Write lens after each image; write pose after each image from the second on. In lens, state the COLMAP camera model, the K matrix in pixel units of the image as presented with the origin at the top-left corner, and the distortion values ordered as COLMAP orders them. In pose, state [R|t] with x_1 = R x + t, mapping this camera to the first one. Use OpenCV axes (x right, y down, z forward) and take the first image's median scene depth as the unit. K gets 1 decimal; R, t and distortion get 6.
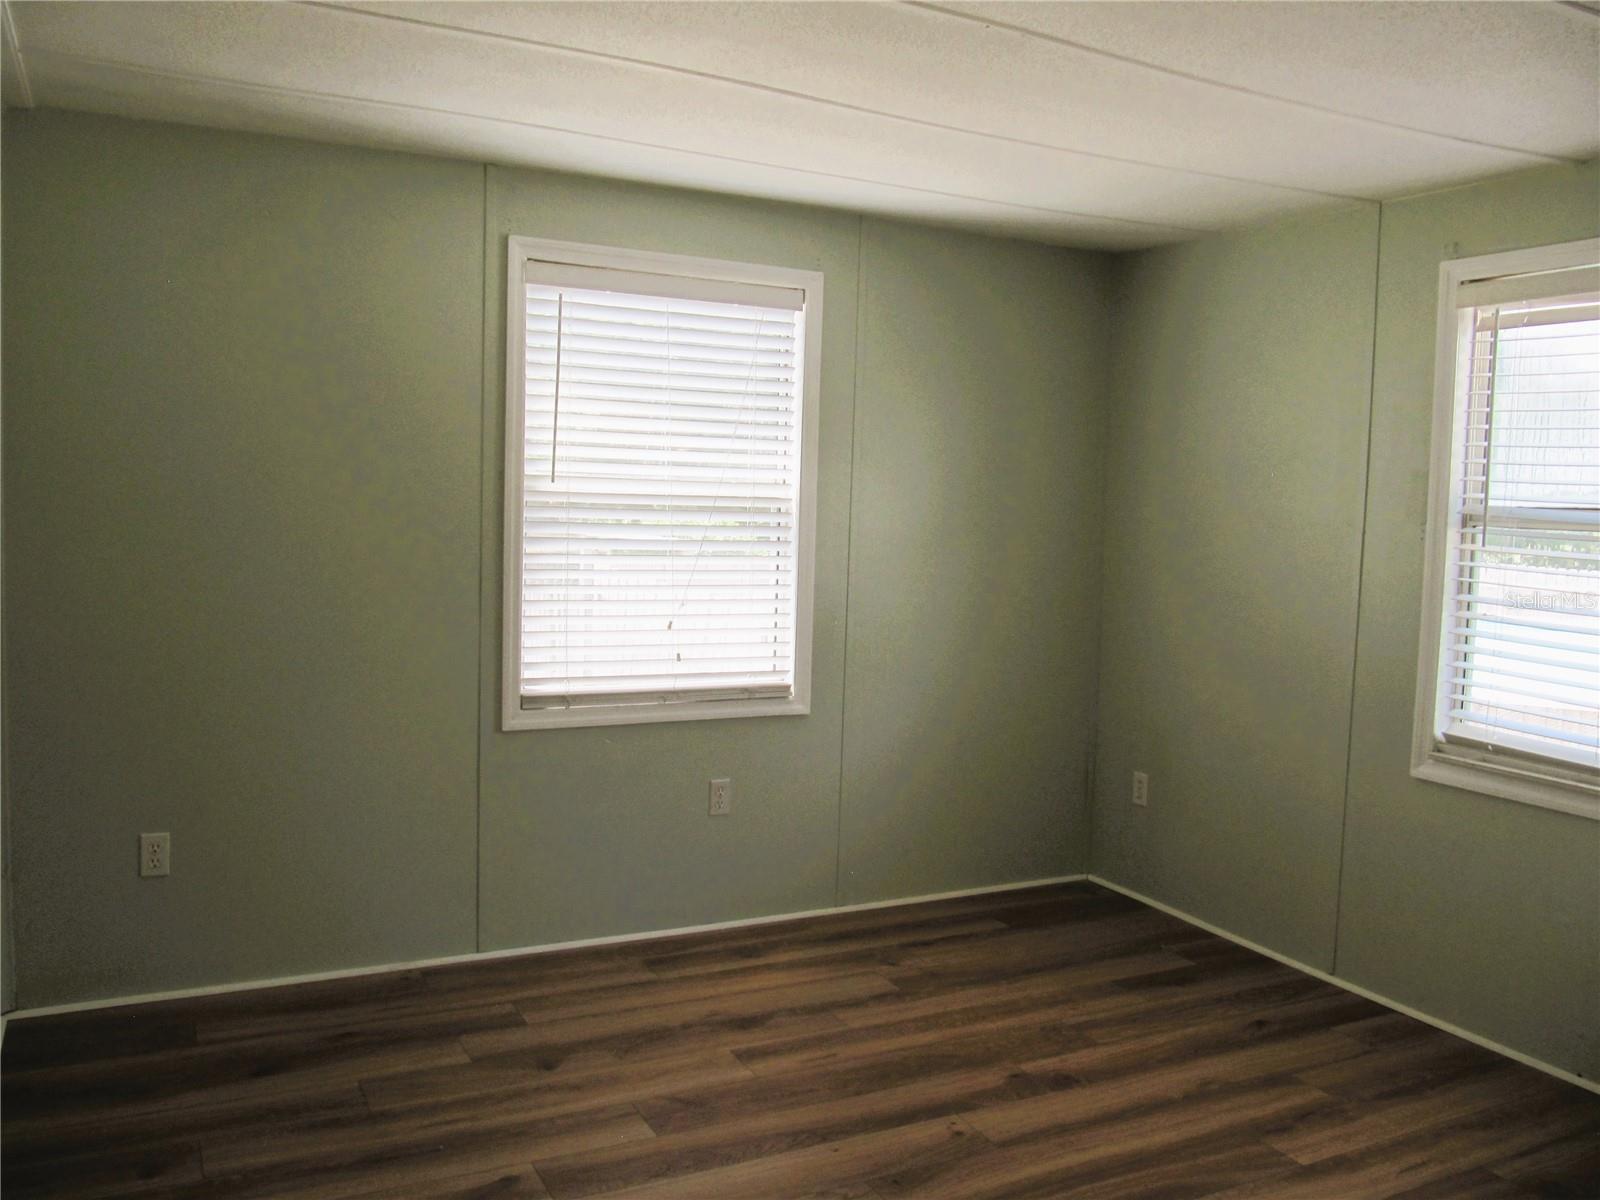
lens RADIAL K [[1317.5, 0, 785.6], [0, 1317.5, 590.6], [0, 0, 1]] dist [-0.061467, 0.034988]
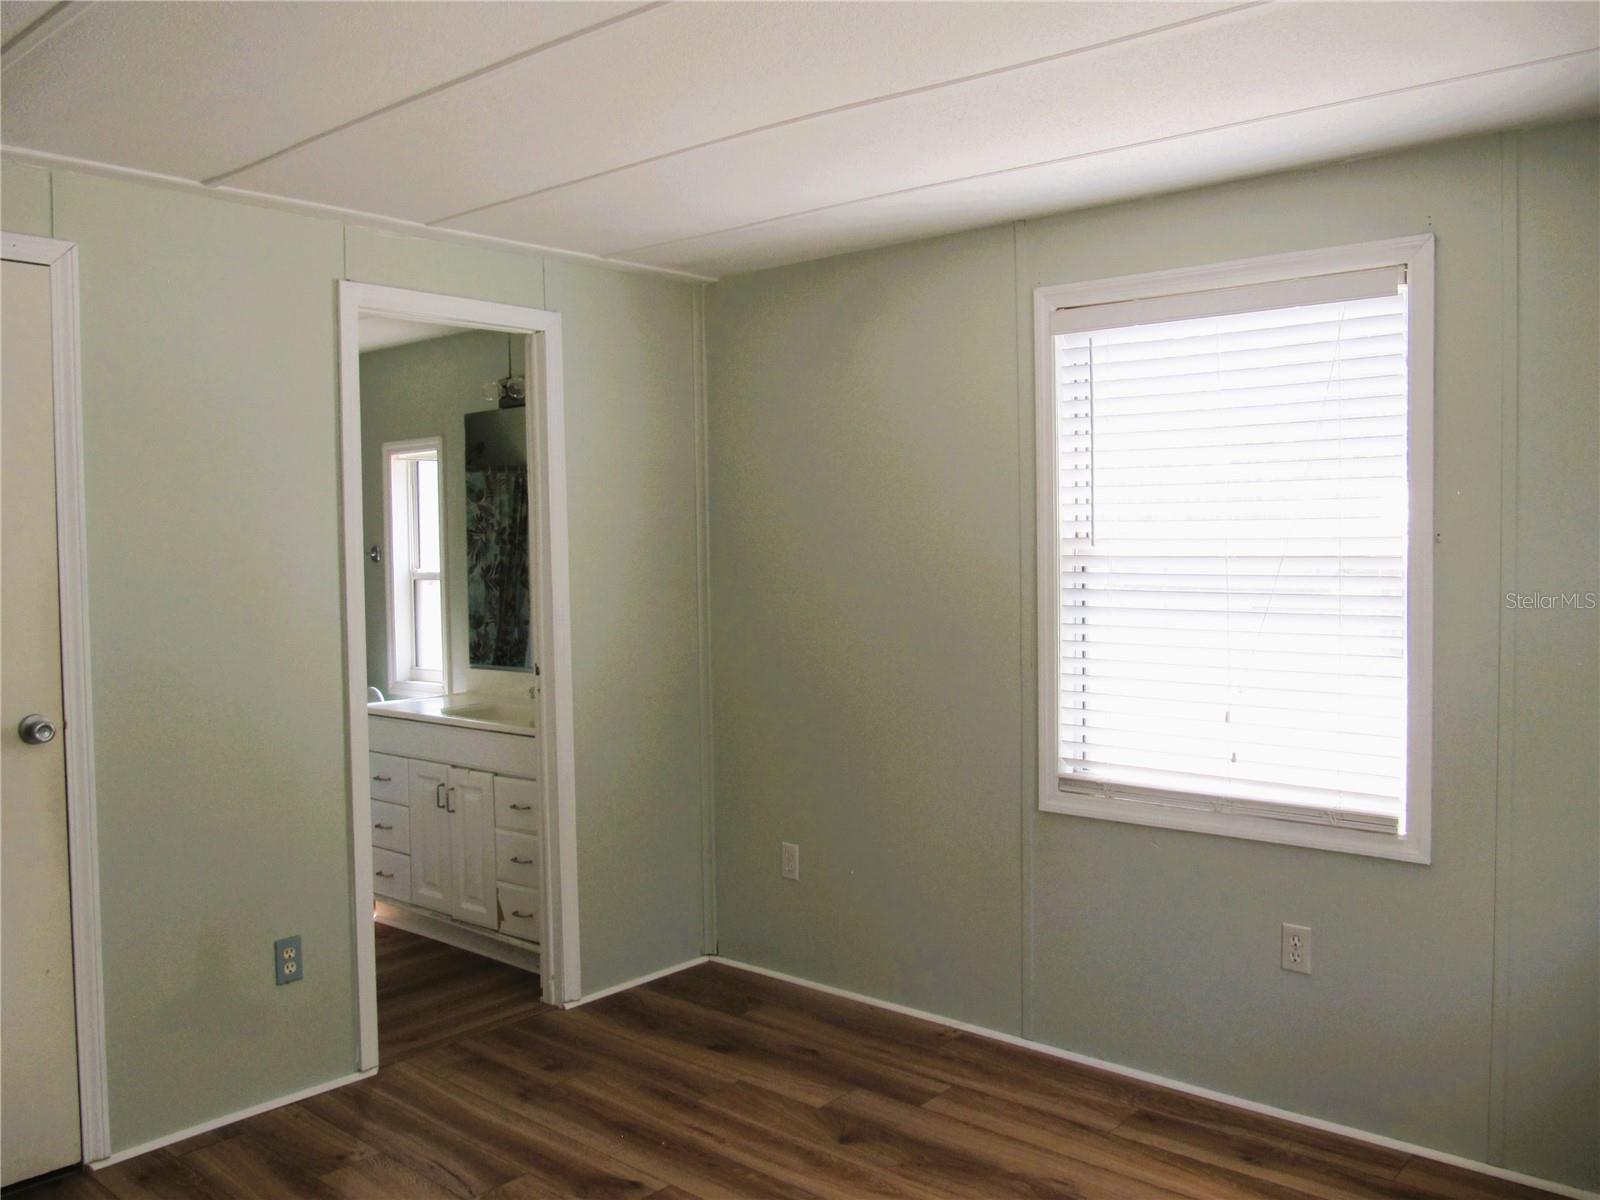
lens RADIAL K [[1317.5, 0, 785.6], [0, 1317.5, 590.6], [0, 0, 1]] dist [-0.061467, 0.034988]
pose [[0.368751, 0.001341, -0.929527, 0.601113], [-0.047909, 0.998697, -0.017565, -0.025678], [0.928293, 0.051010, 0.368335, 0.480256]]
